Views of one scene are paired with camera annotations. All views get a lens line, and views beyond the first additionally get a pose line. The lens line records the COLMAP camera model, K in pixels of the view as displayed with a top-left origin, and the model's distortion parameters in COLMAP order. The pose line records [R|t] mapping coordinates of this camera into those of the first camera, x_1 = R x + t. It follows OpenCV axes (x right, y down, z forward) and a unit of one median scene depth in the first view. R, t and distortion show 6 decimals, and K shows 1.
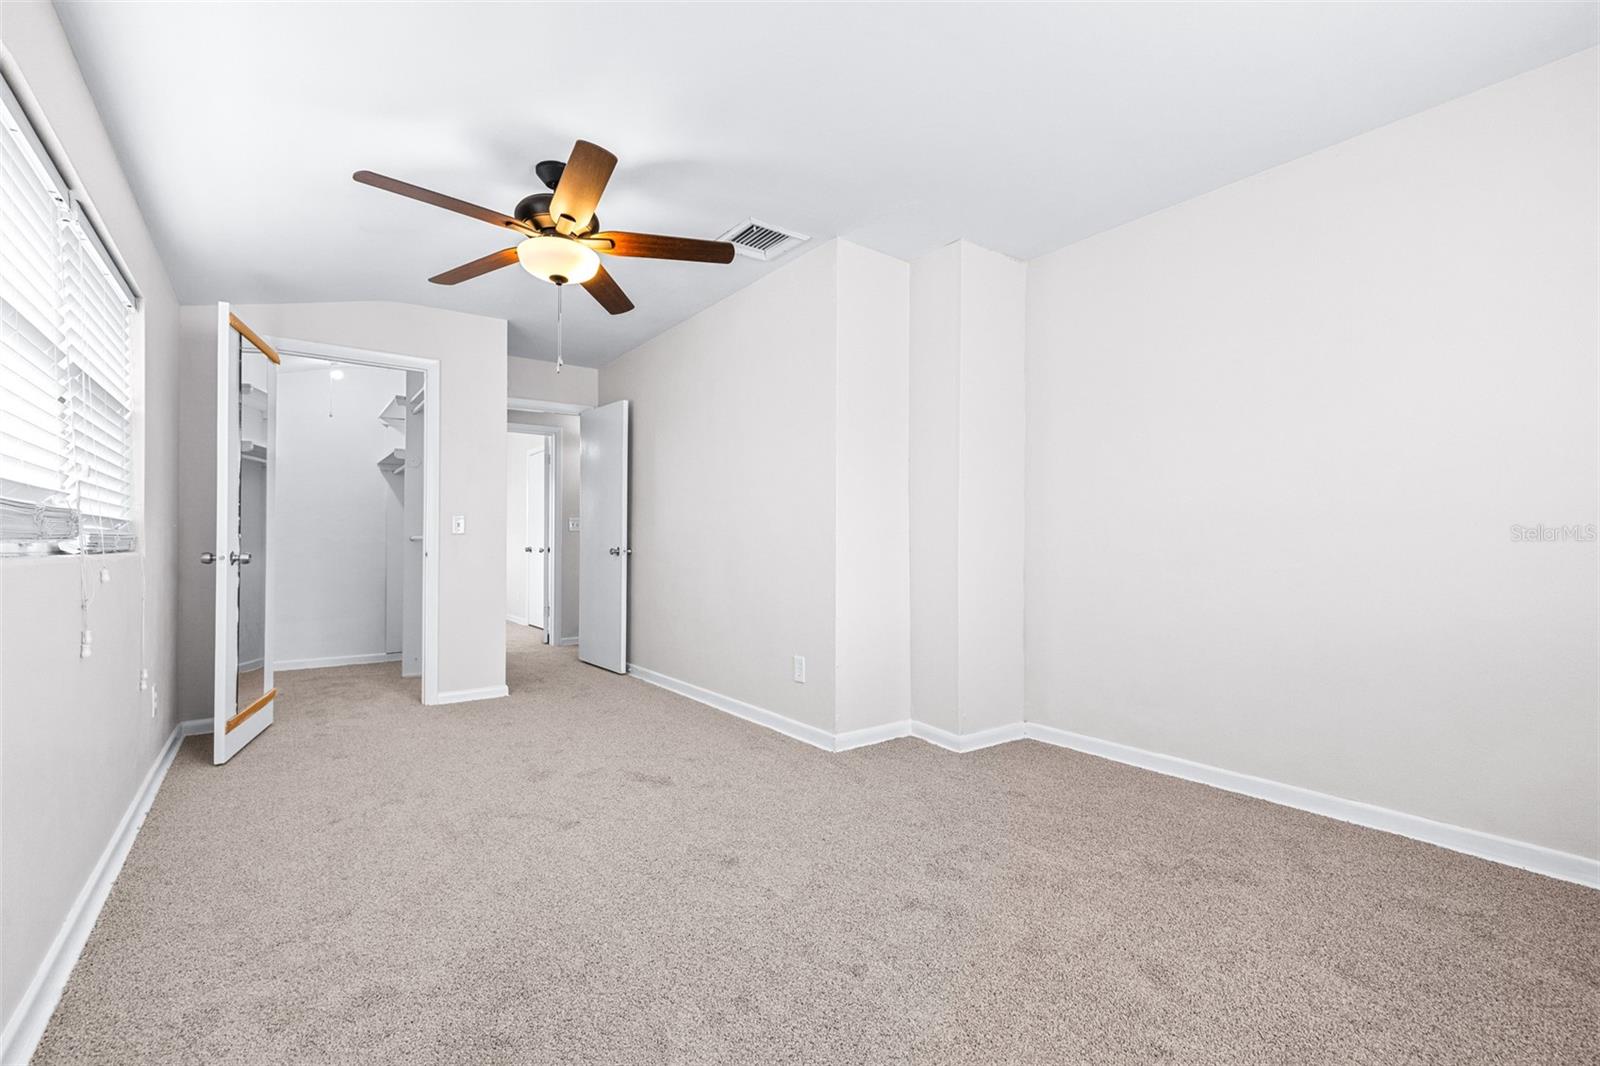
lens RADIAL K [[694.5, 0, 809.1], [0, 694.5, 544.6], [0, 0, 1]] dist [0.002392, 0.000297]
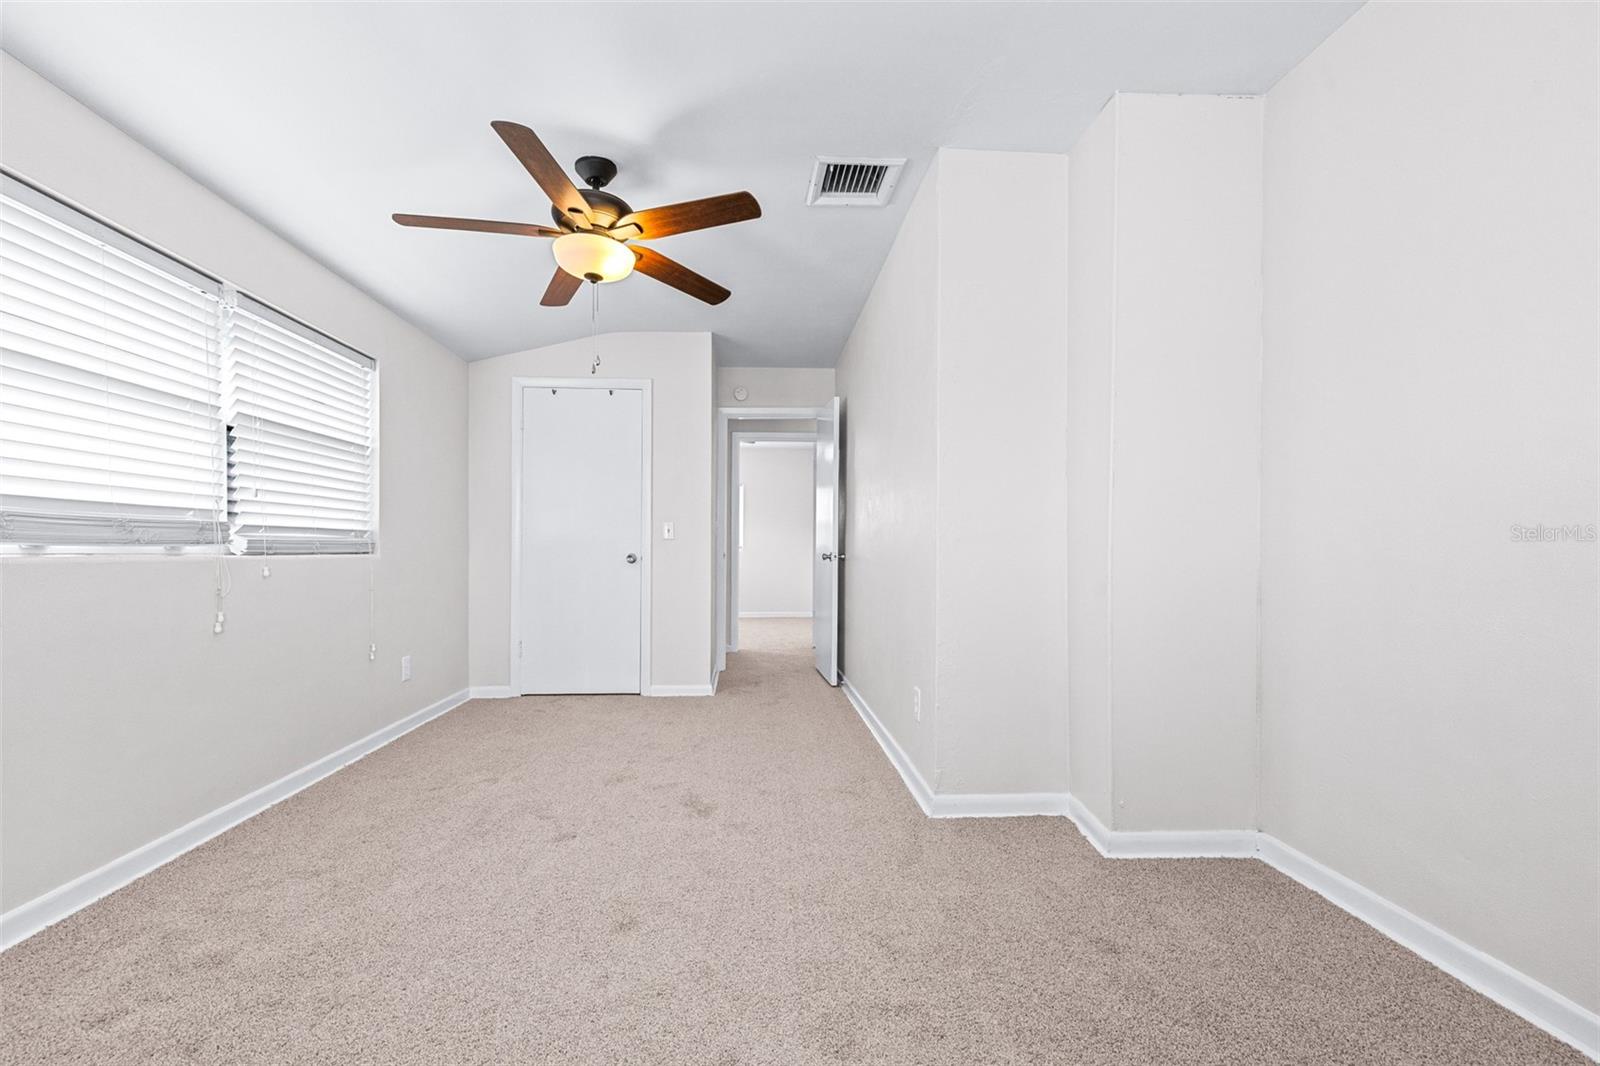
lens RADIAL K [[706.1, 0, 797.8], [0, 706.1, 555.4], [0, 0, 1]] dist [0.002205, 0.000027]
pose [[0.835060, 0.004597, -0.550140, 0.349487], [-0.001406, 0.999980, 0.006222, 0.002460], [0.550157, -0.004422, 0.835049, 0.267038]]
